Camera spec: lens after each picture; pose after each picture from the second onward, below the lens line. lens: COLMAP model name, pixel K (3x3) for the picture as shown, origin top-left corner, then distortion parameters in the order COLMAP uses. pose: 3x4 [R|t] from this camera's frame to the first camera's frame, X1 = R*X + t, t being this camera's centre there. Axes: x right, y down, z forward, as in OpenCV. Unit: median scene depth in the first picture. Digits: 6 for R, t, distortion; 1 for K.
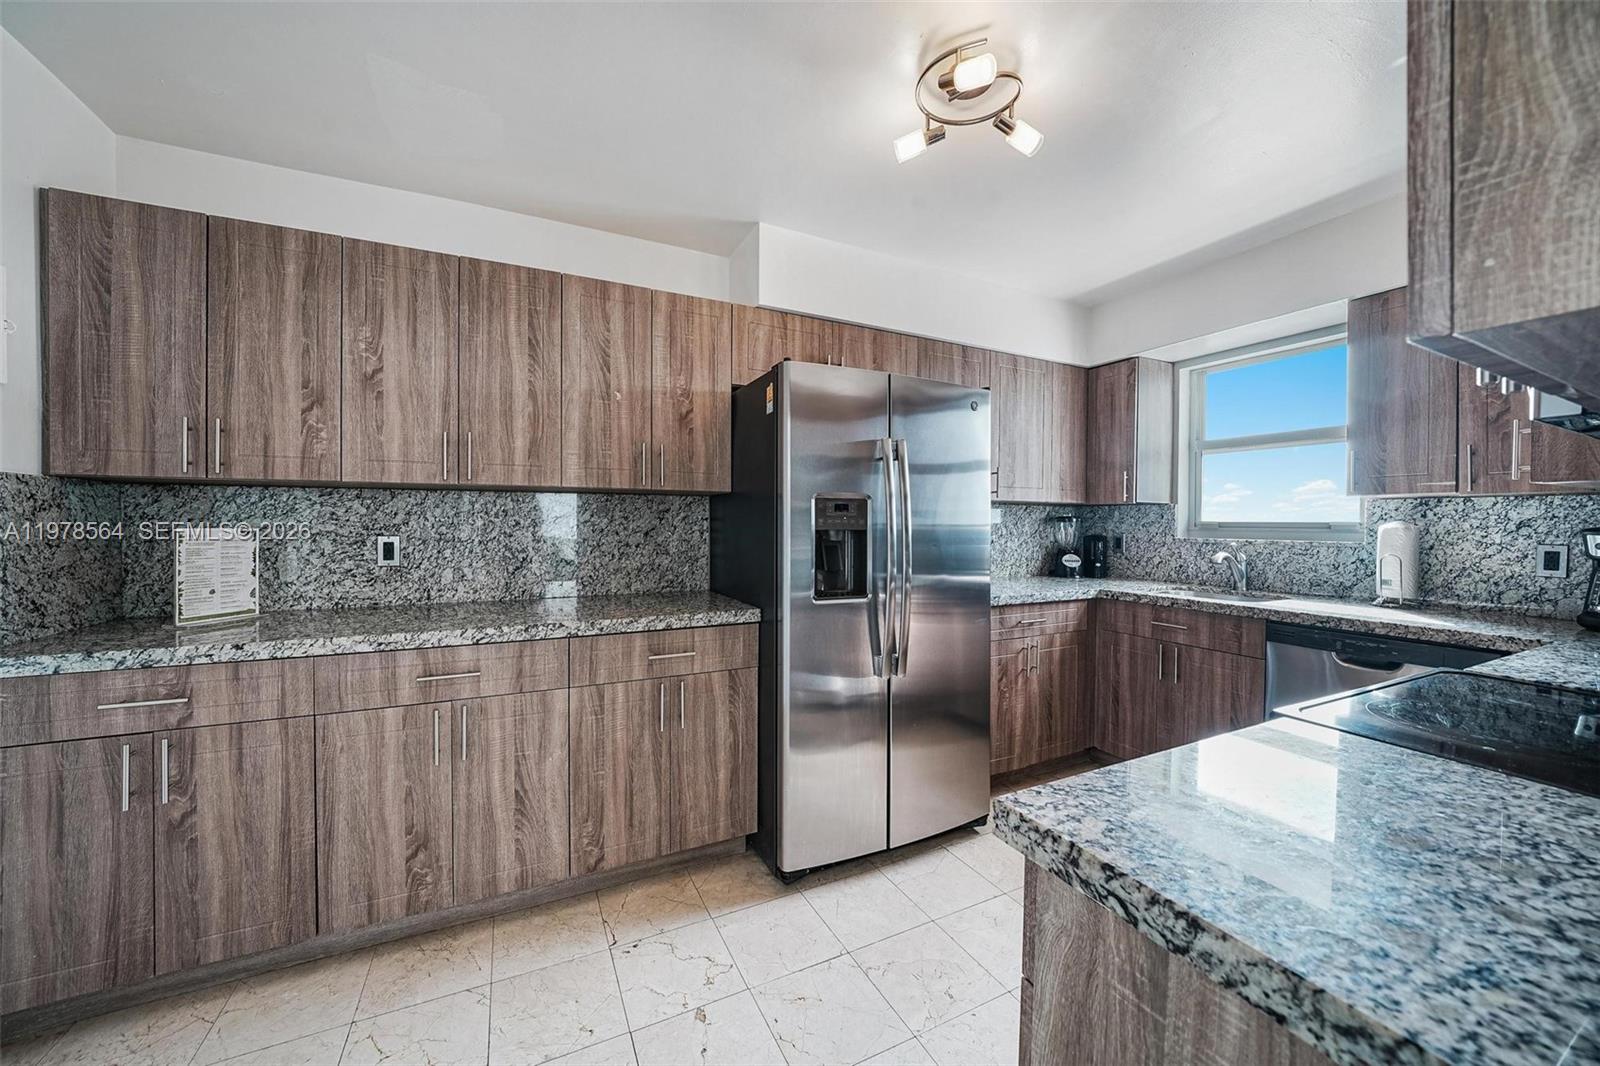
lens RADIAL K [[577.4, 0, 794.9], [0, 577.4, 530.1], [0, 0, 1]] dist [-0.017288, 0.000404]
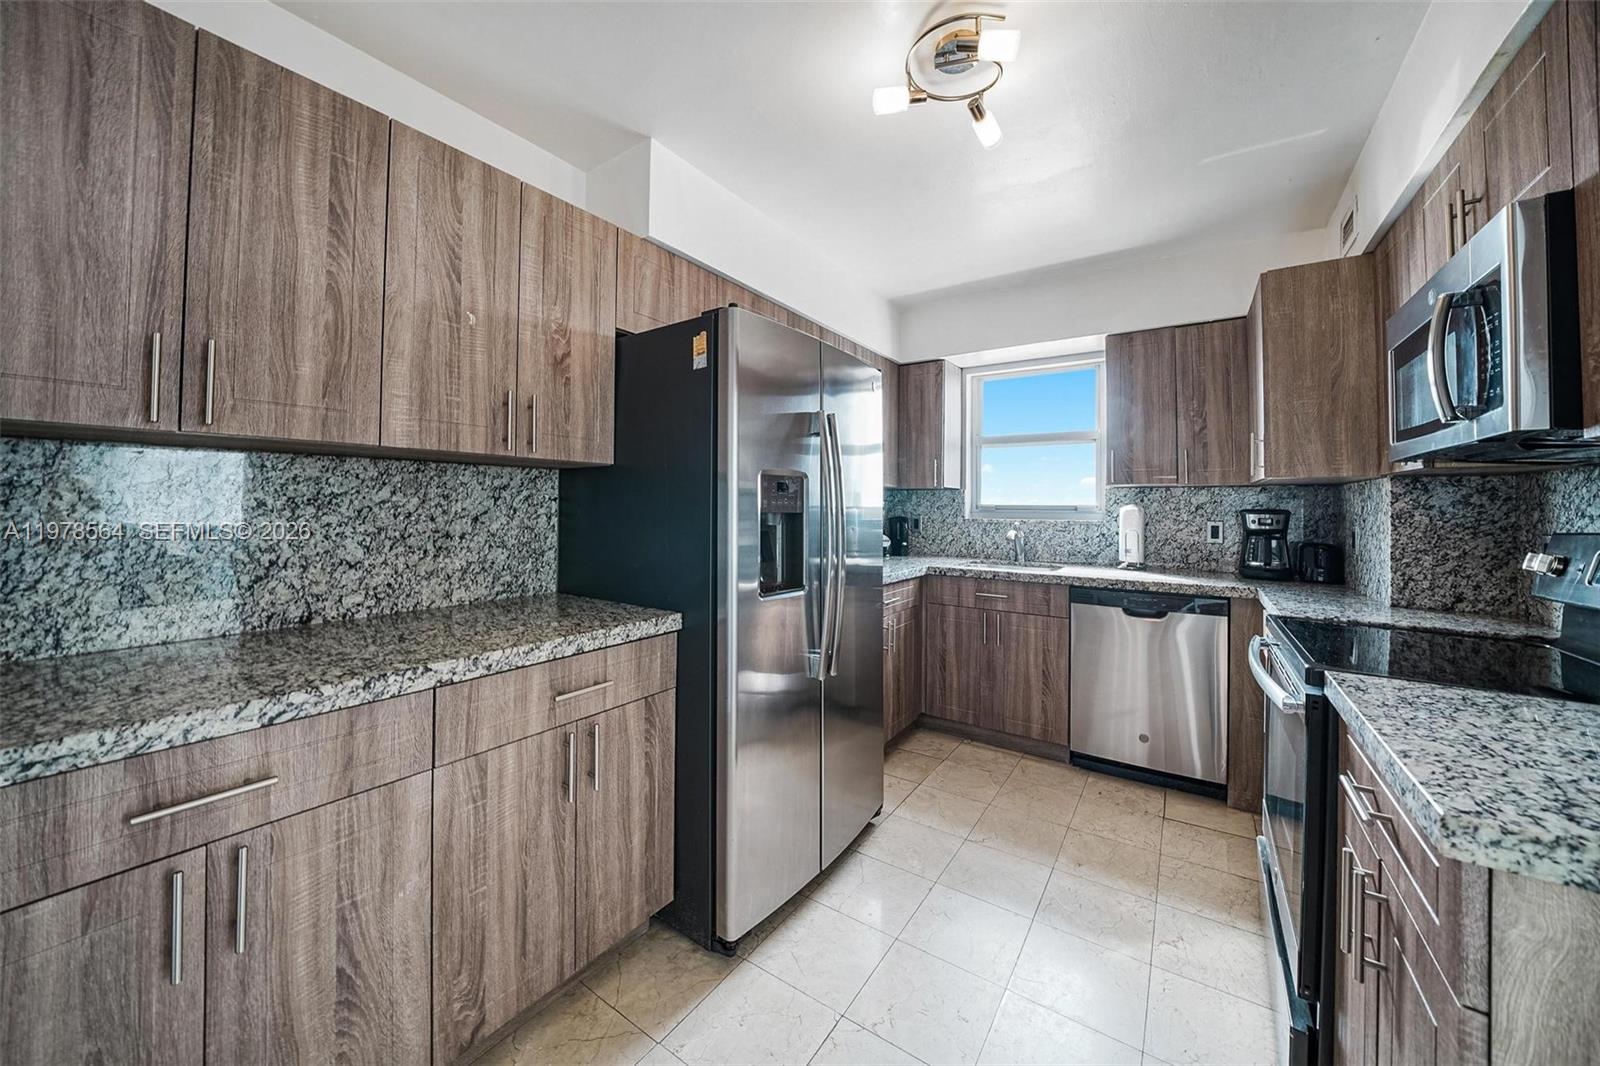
lens RADIAL K [[574.9, 0, 796.4], [0, 574.9, 493.6], [0, 0, 1]] dist [-0.027513, 0.003956]
pose [[0.873748, 0.012496, 0.486218, -0.272497], [0.003544, 0.999480, -0.032057, -0.001237], [-0.486366, 0.029733, 0.873249, 0.207664]]
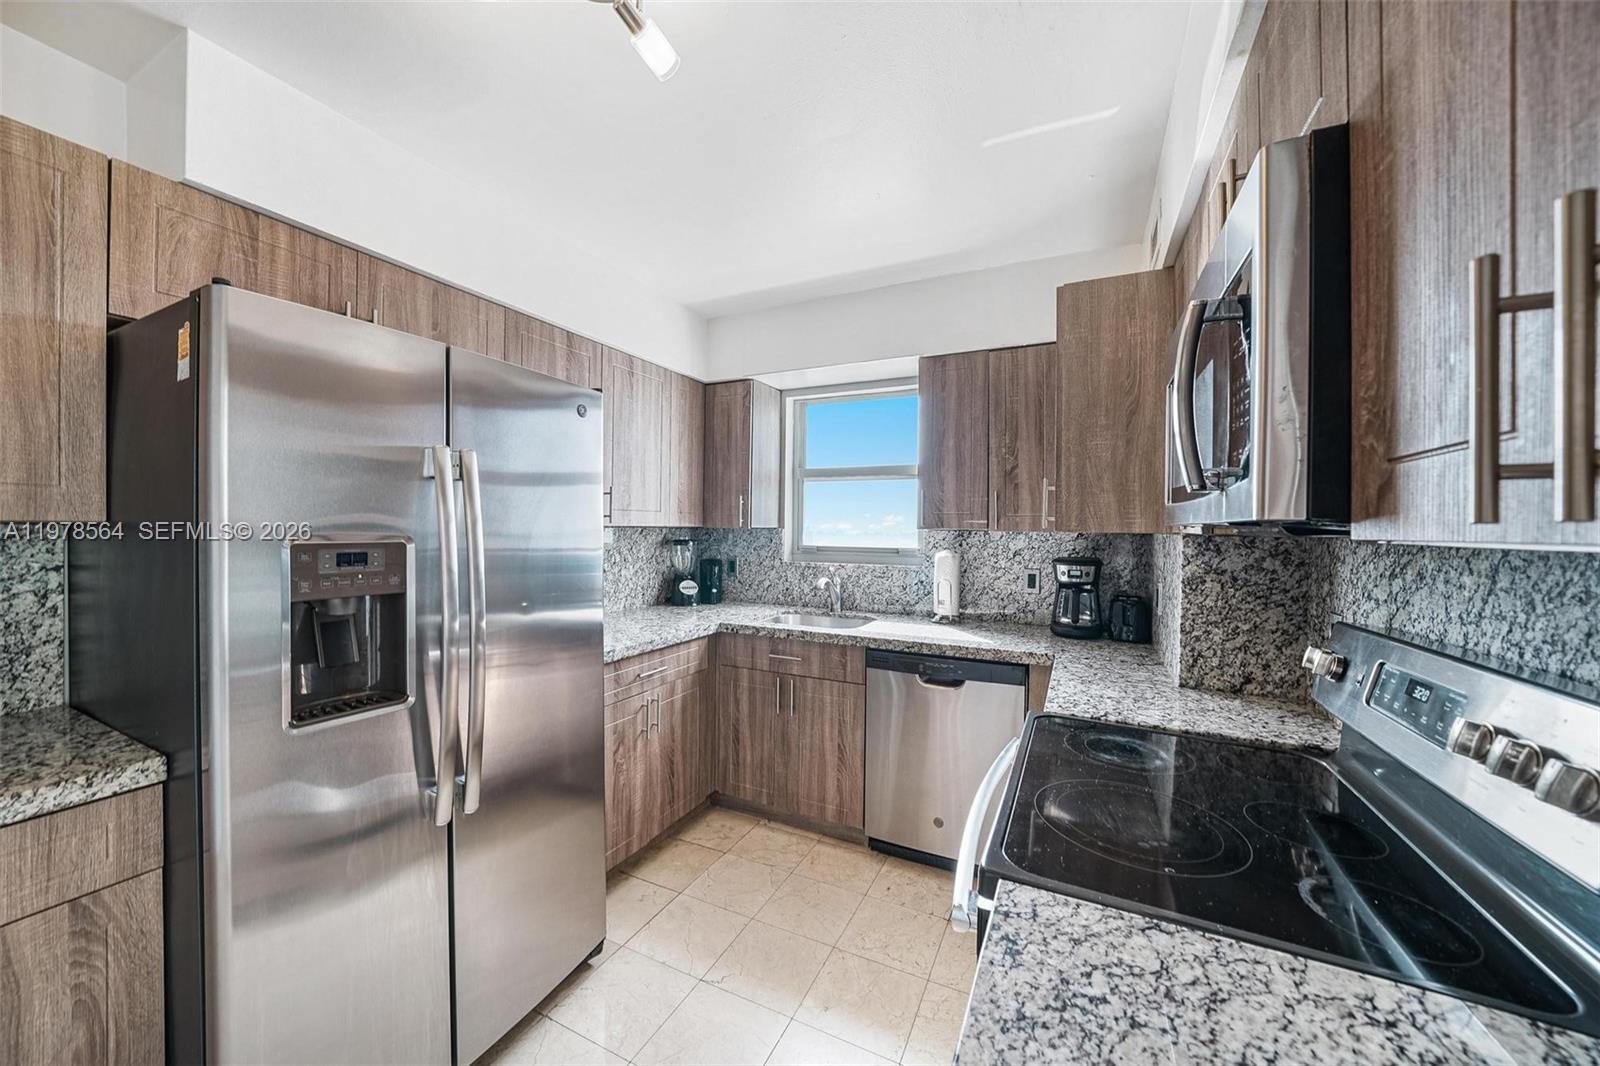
lens RADIAL K [[577.4, 0, 794.9], [0, 577.4, 530.1], [0, 0, 1]] dist [-0.017288, 0.000404]
pose [[0.793471, -0.001929, 0.608604, 0.072447], [0.003468, 0.999993, -0.001352, -0.056370], [-0.608598, 0.003184, 0.793473, 0.228461]]
